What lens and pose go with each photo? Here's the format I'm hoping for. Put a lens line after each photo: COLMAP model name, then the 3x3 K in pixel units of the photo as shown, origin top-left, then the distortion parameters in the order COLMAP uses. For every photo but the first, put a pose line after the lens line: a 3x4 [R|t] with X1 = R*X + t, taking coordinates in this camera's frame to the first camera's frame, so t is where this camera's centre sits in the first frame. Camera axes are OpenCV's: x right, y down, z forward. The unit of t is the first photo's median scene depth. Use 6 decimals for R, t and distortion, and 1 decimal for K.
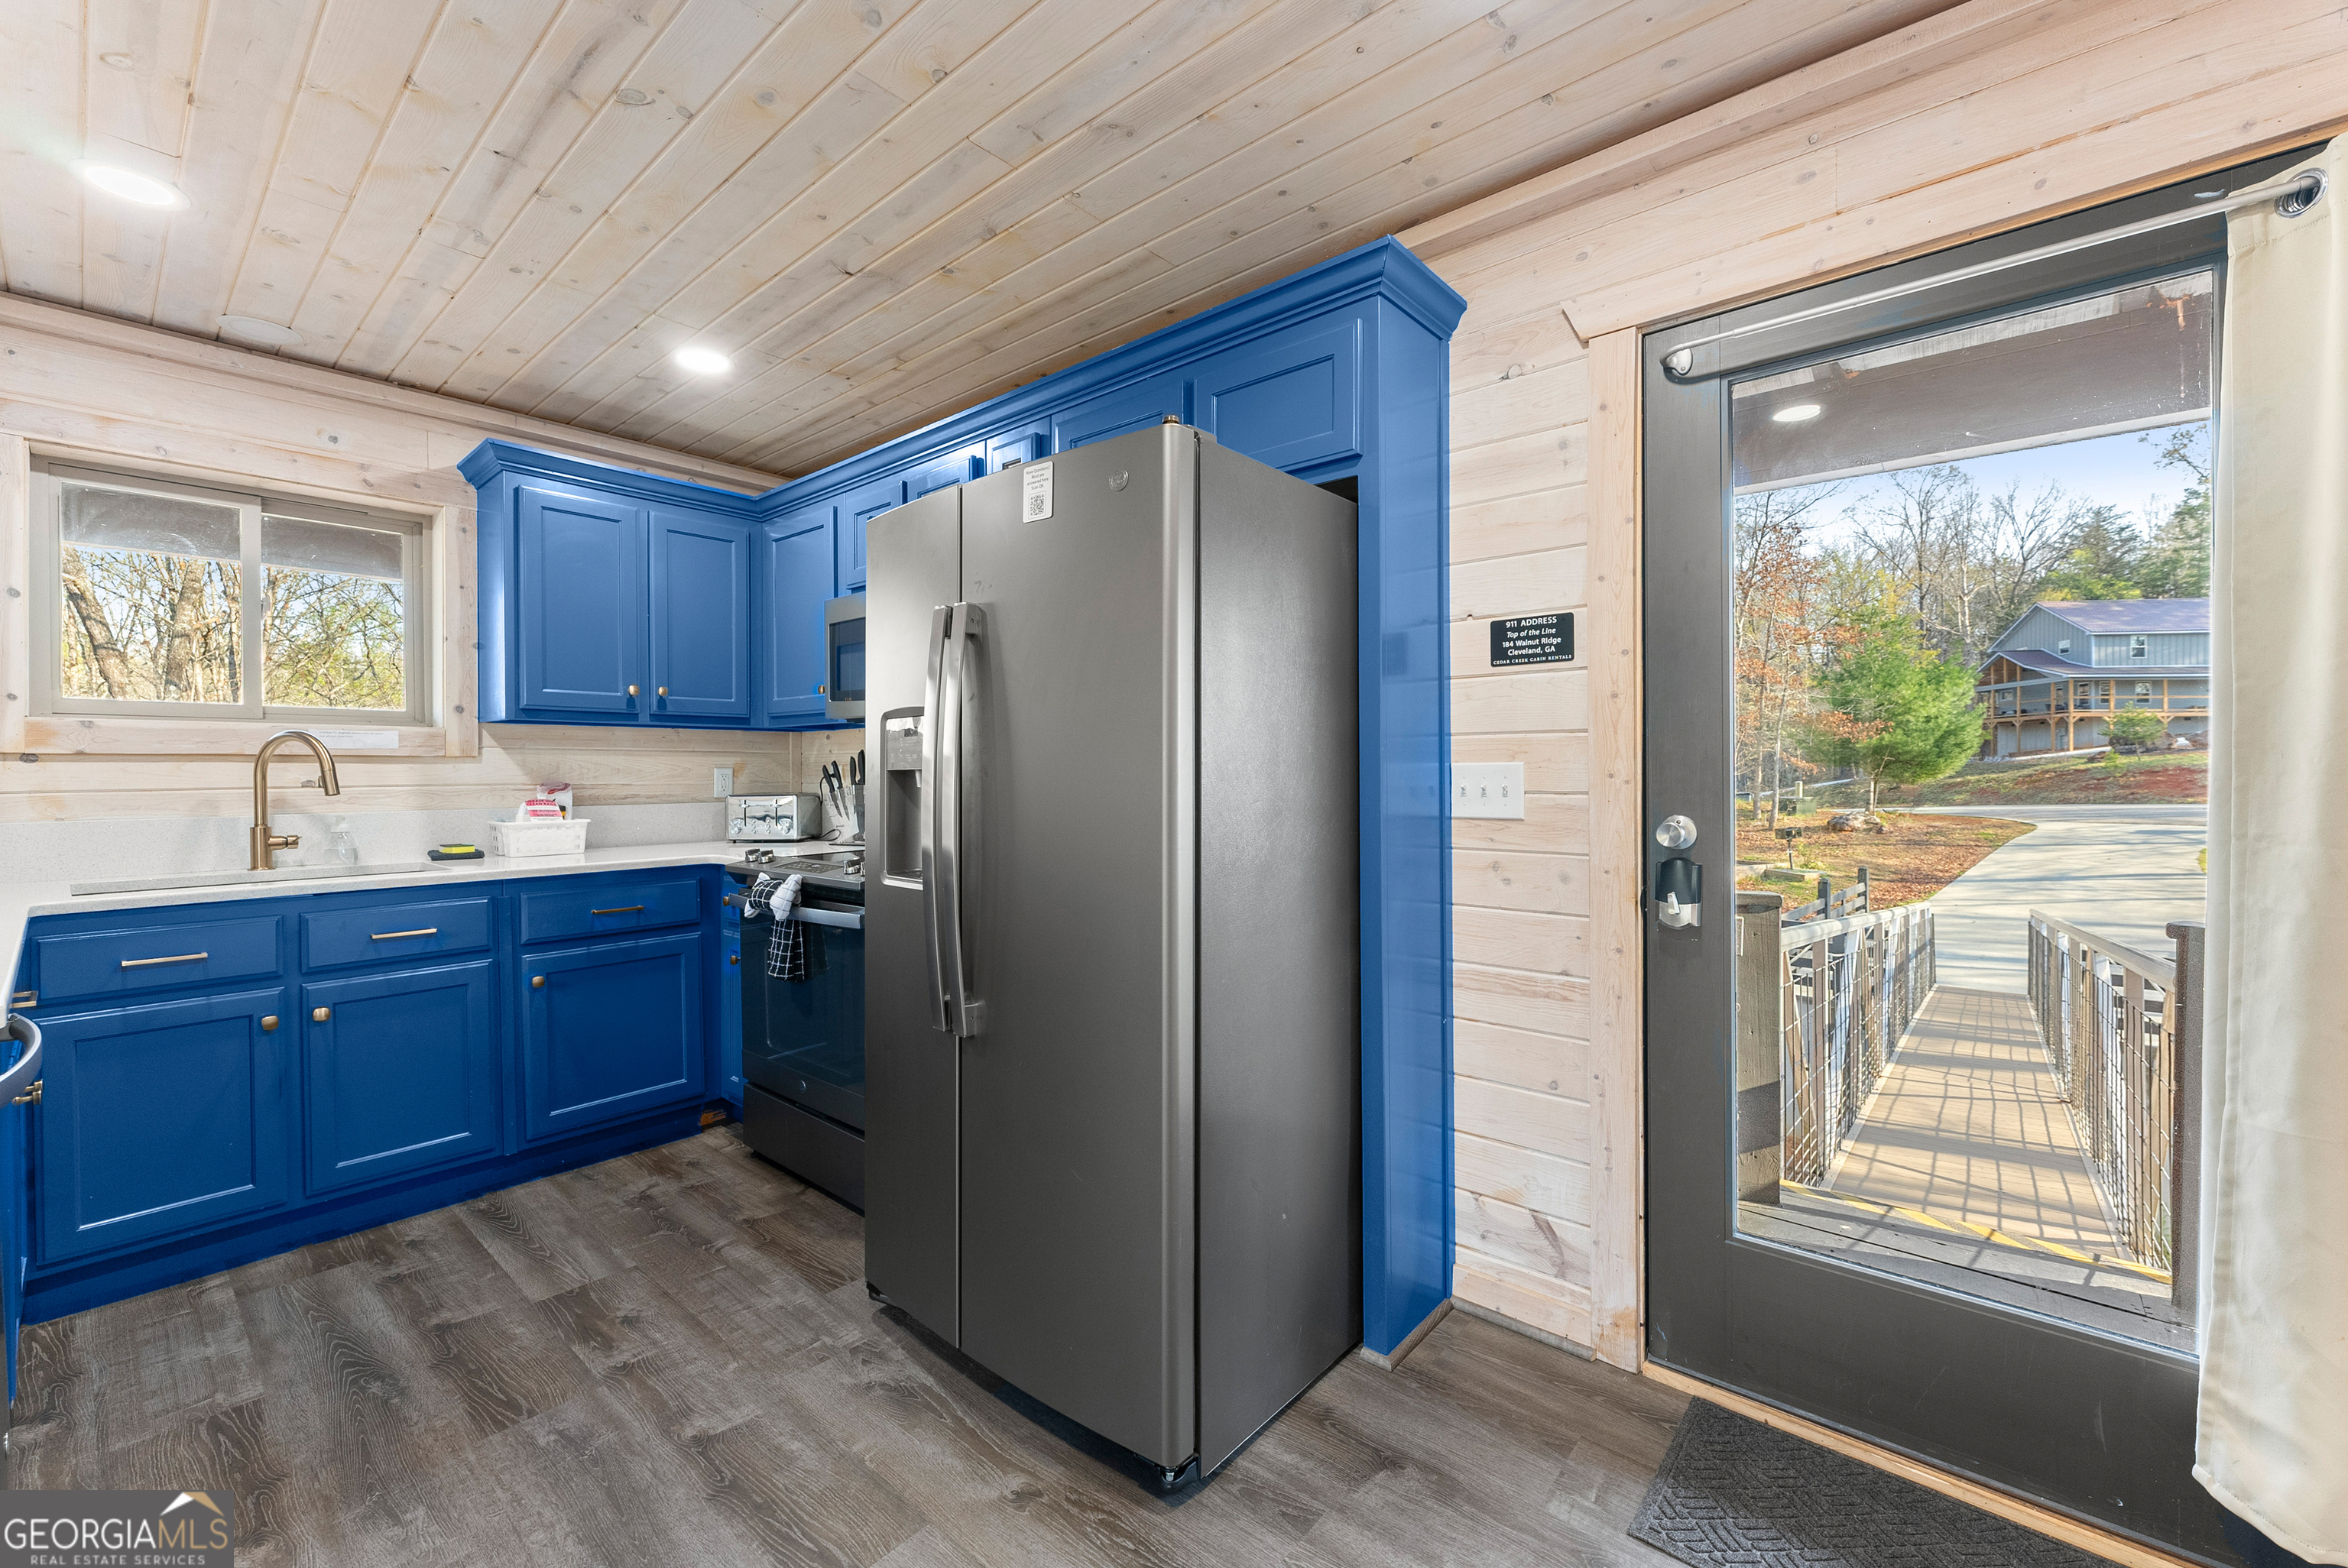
lens RADIAL K [[952.2, 0, 1160.9], [0, 952.2, 775.9], [0, 0, 1]] dist [-0.000198, 0.000075]
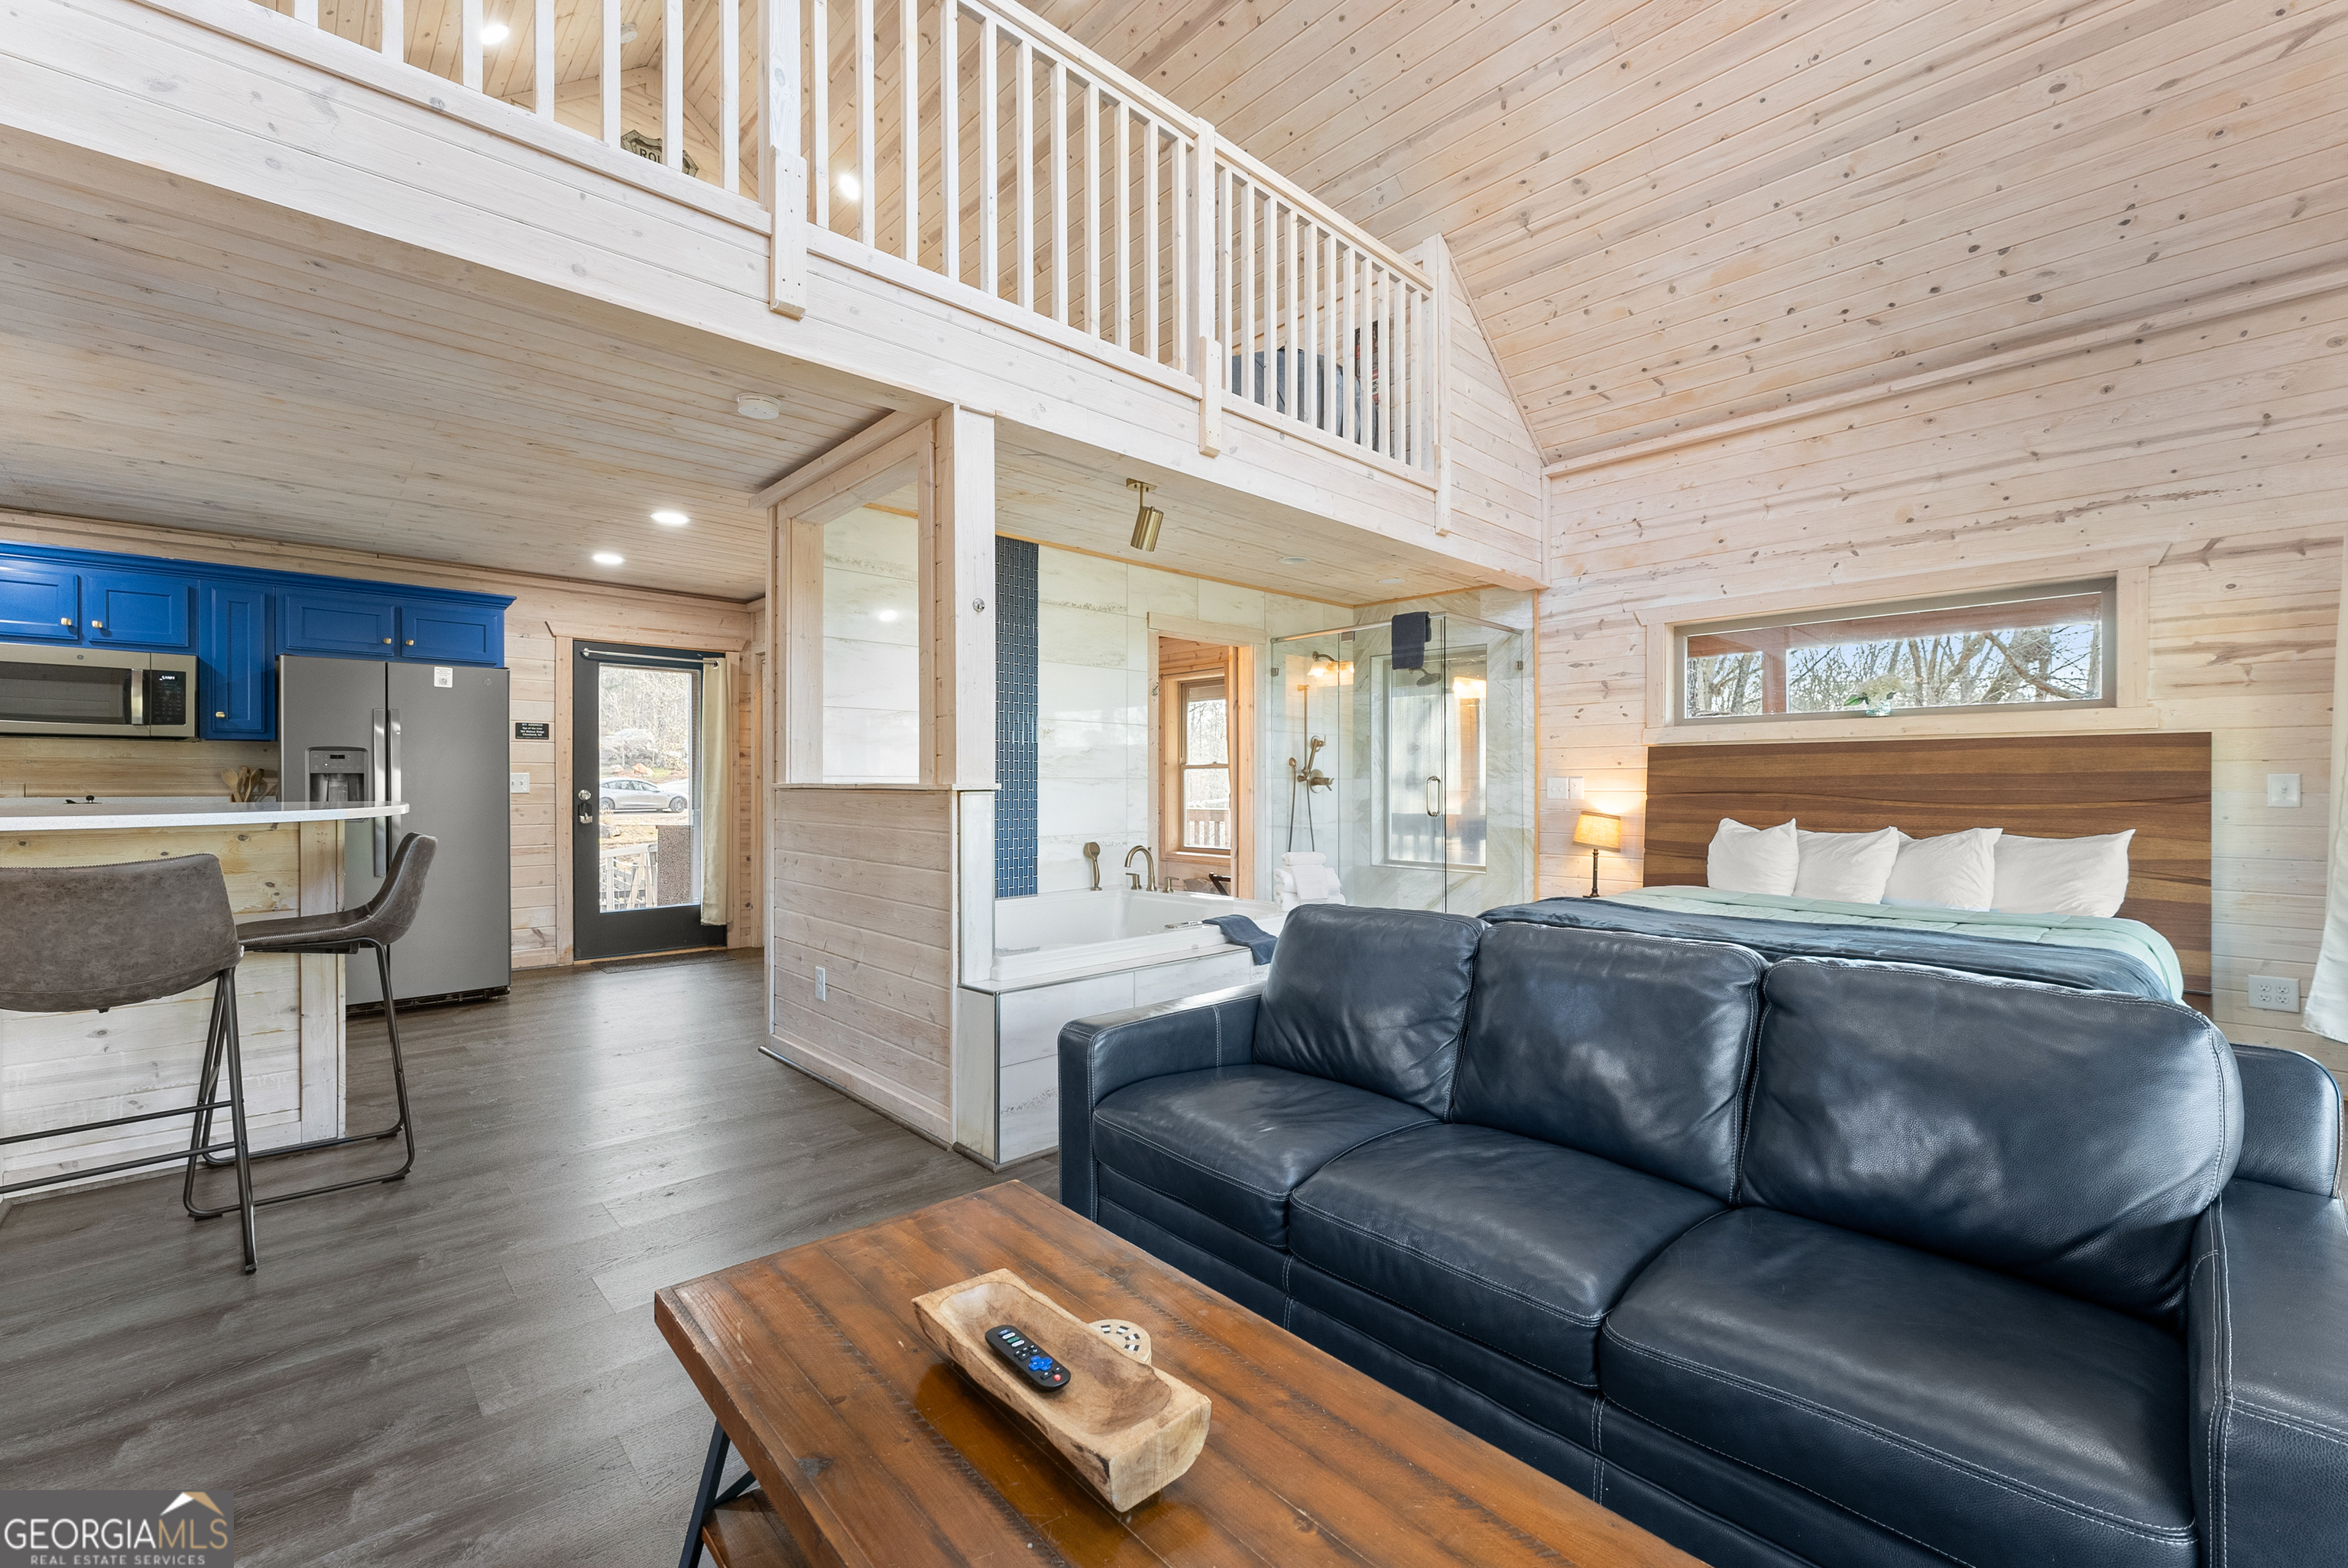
lens RADIAL K [[970.8, 0, 1162.7], [0, 970.8, 786.0], [0, 0, 1]] dist [0.000182, -0.000081]
pose [[0.105702, -0.001110, 0.994397, -1.908049], [0.000463, 0.999999, 0.001067, 0.018082], [-0.994398, 0.000348, 0.105703, -0.991747]]
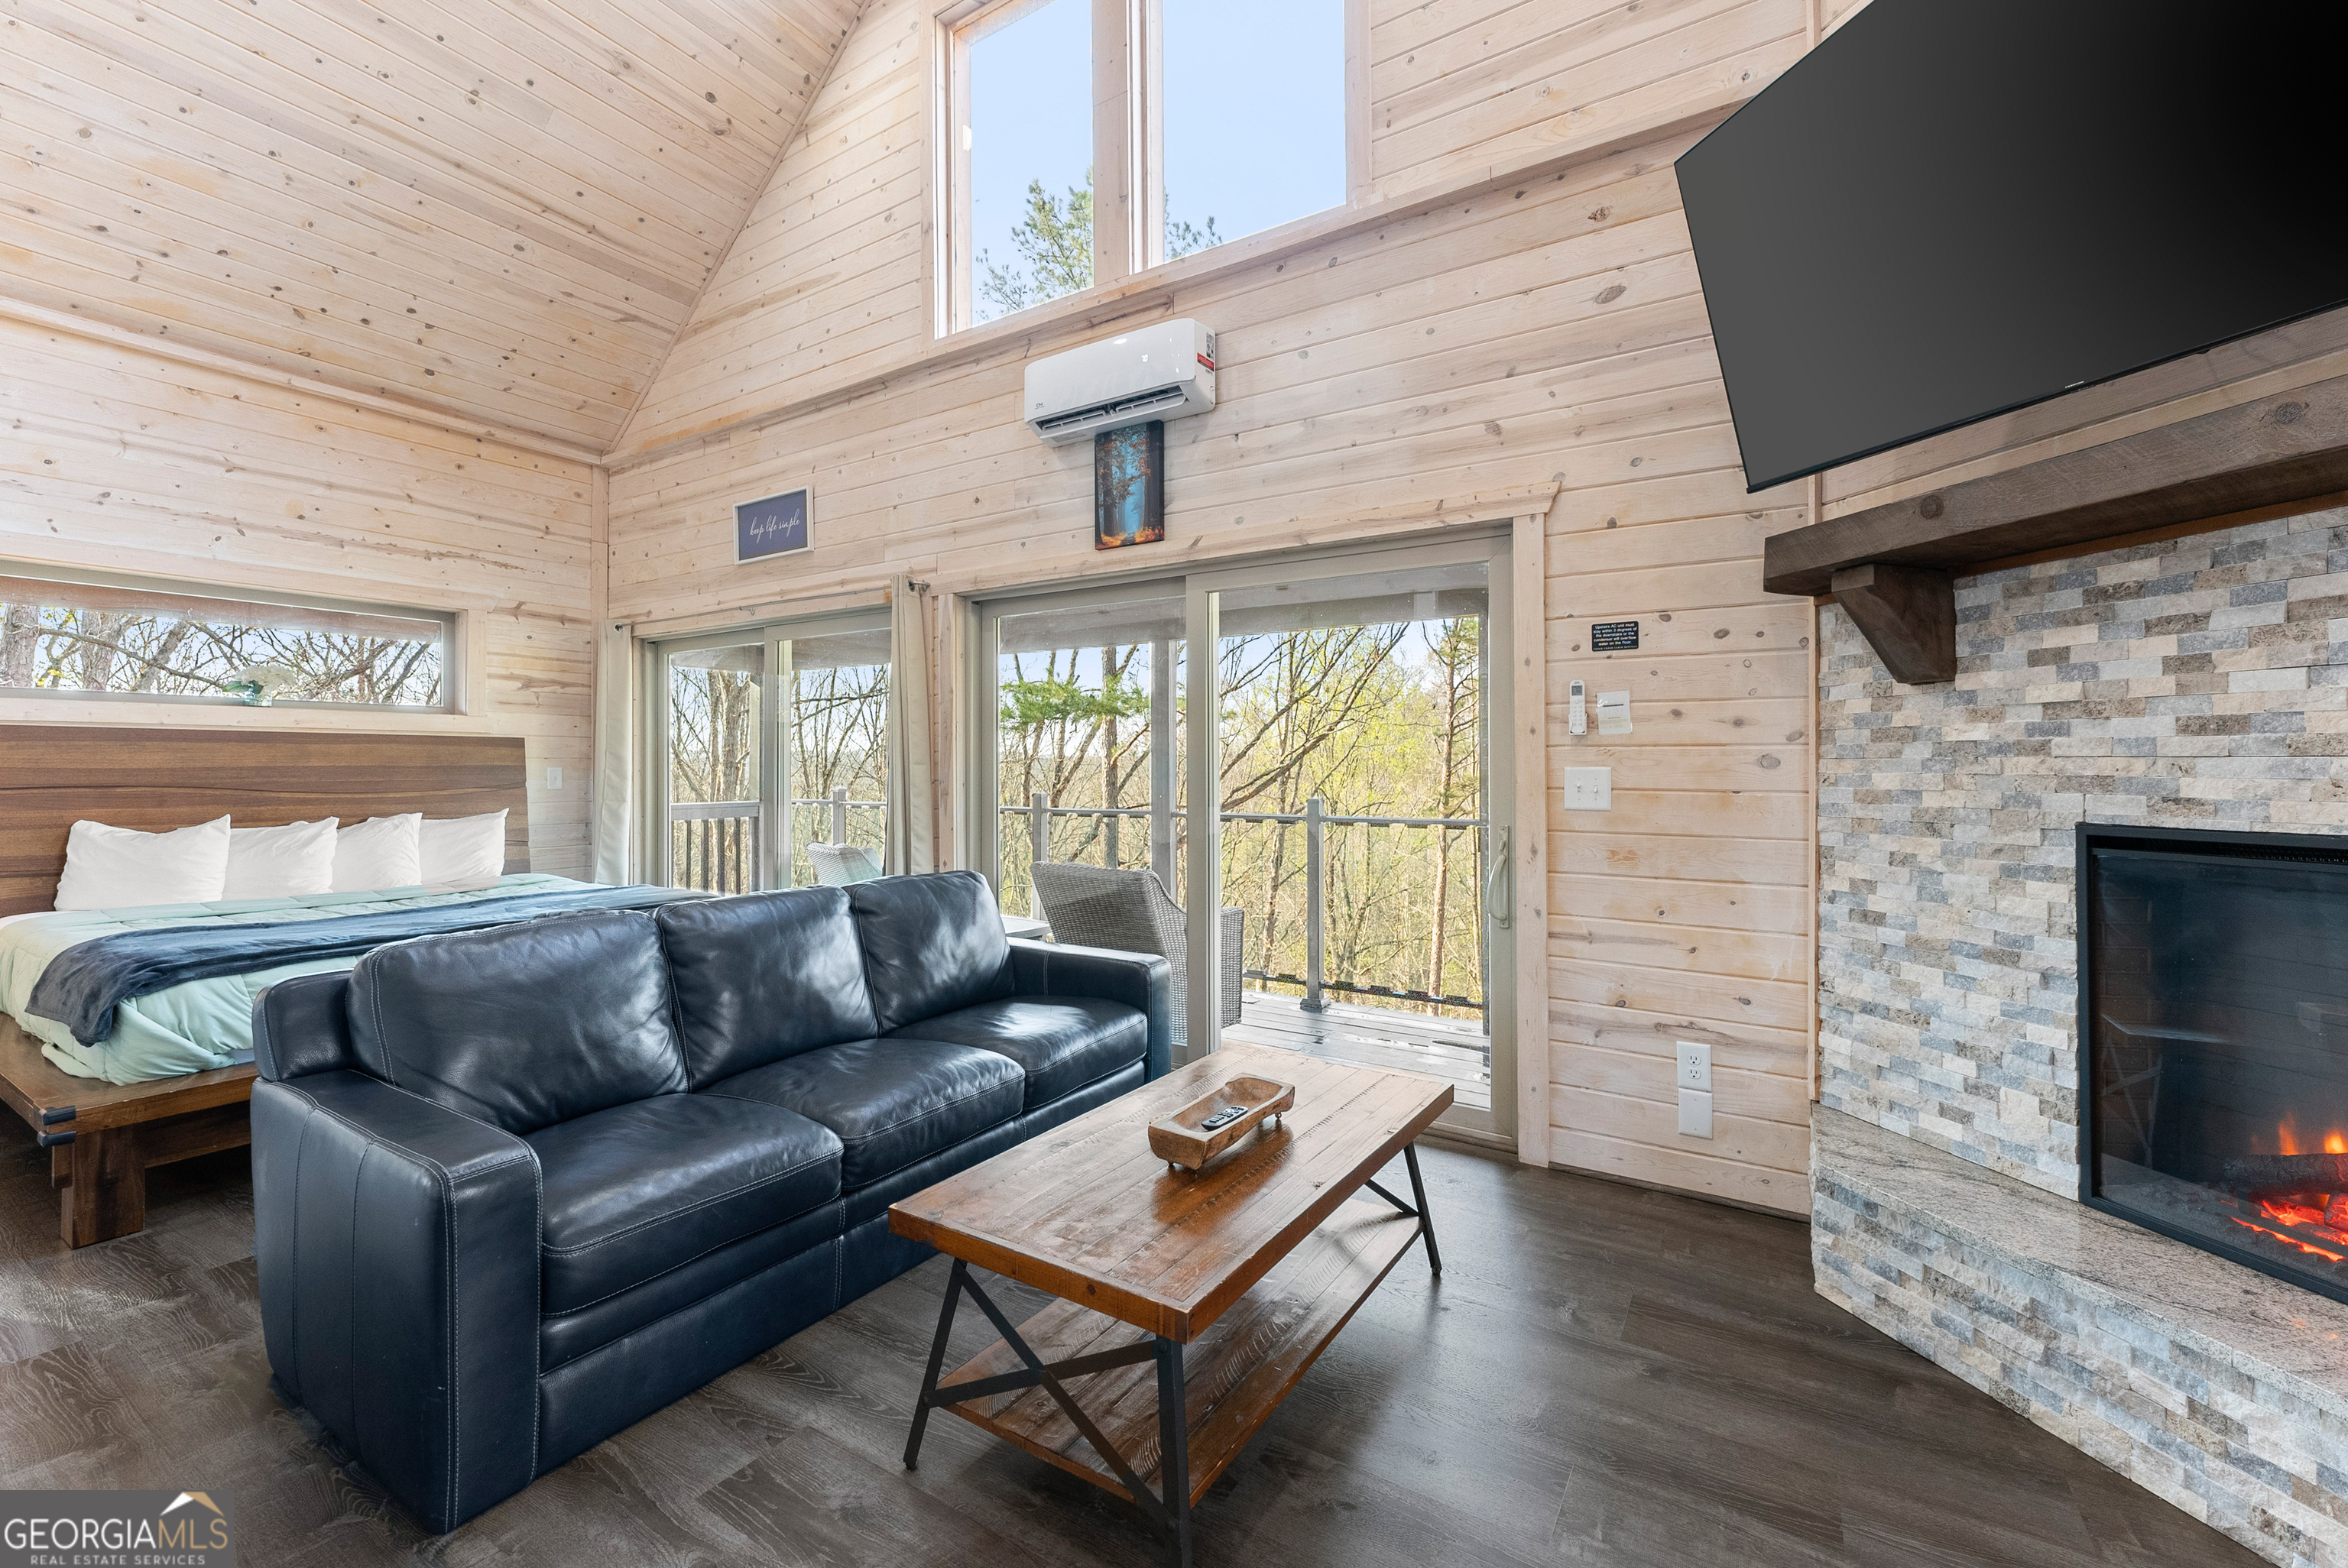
lens RADIAL K [[966.2, 0, 1157.1], [0, 966.2, 758.0], [0, 0, 1]] dist [0.001779, 0.000078]
pose [[-0.989320, 0.000016, -0.145756, -1.294635], [0.001645, 0.999938, -0.011058, 0.006964], [0.145747, -0.011180, -0.989259, -0.117094]]
